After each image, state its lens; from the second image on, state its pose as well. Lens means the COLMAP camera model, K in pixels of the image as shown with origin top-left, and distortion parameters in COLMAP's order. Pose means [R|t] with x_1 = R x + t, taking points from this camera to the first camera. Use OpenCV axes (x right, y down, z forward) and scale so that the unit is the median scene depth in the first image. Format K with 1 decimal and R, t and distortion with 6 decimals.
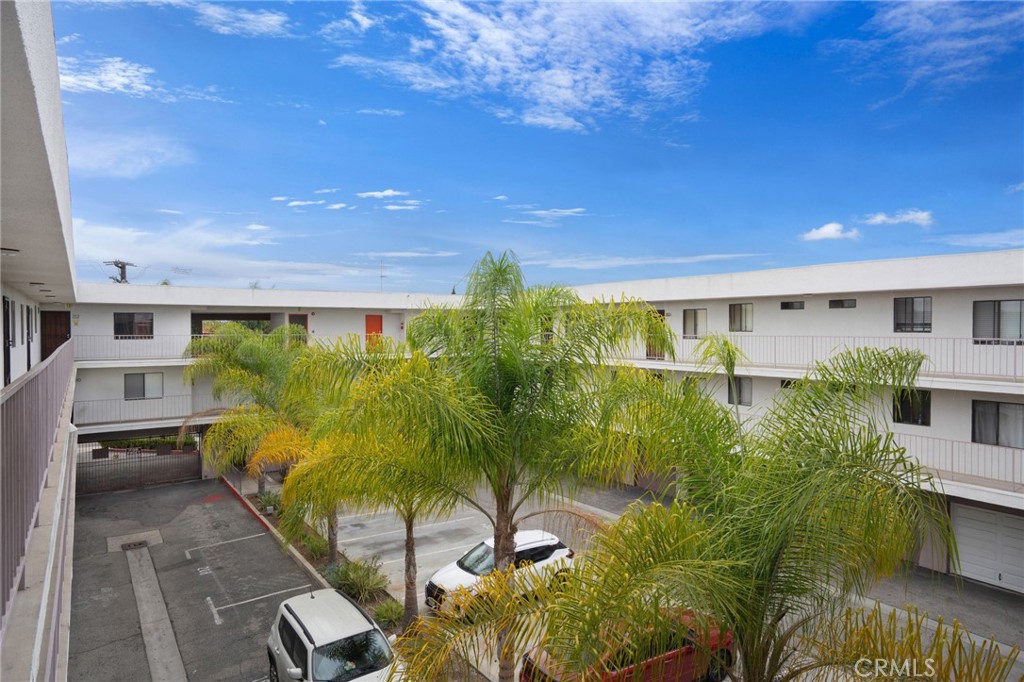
lens RADIAL K [[610.2, 0, 511.5], [0, 610.2, 336.4], [0, 0, 1]] dist [-0.005382, 0.000310]
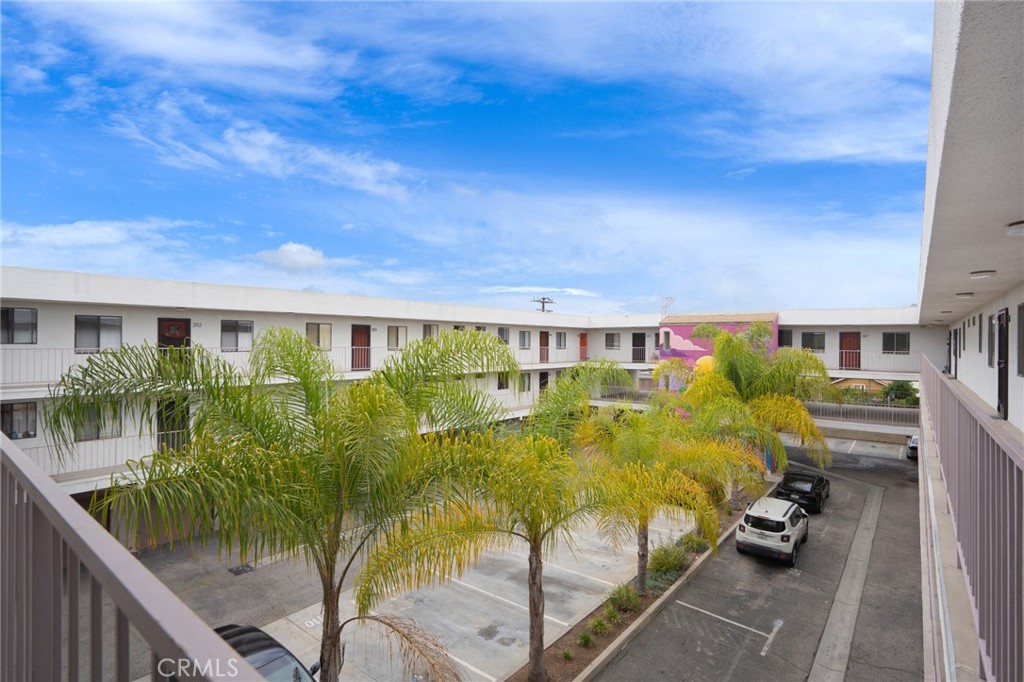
lens RADIAL K [[510.1, 0, 511.3], [0, 510.1, 341.2], [0, 0, 1]] dist [-0.022113, 0.001804]
pose [[-0.274149, -0.000162, 0.961687, -1.058210], [0.006152, 0.999979, 0.001922, -0.020687], [-0.961668, 0.006443, -0.274142, 1.492544]]
